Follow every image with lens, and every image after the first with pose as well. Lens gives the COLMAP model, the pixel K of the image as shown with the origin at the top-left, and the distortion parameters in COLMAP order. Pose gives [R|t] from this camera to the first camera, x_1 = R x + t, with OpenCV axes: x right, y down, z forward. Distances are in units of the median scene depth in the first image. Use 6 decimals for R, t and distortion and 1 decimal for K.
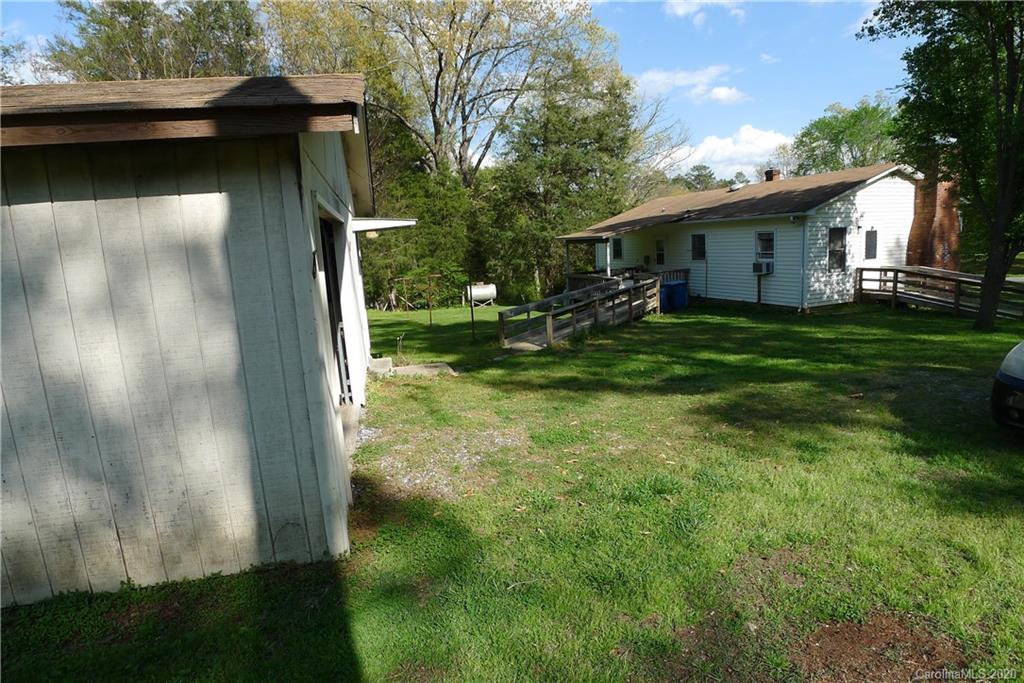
lens RADIAL K [[544.9, 0, 514.7], [0, 544.9, 338.5], [0, 0, 1]] dist [-0.099436, 0.029177]
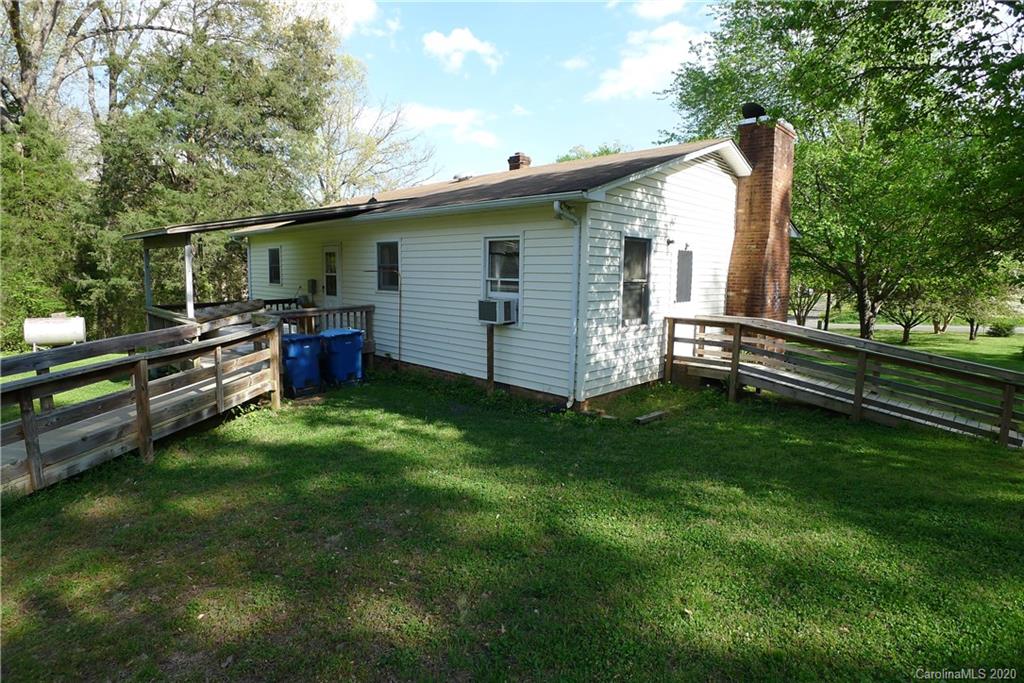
lens RADIAL K [[544.9, 0, 514.7], [0, 544.9, 338.5], [0, 0, 1]] dist [-0.099436, 0.029177]
pose [[0.902862, 0.019395, 0.429493, 0.275568], [0.003842, 0.998578, -0.053170, -0.083916], [-0.429914, 0.049655, 0.901504, 0.563962]]
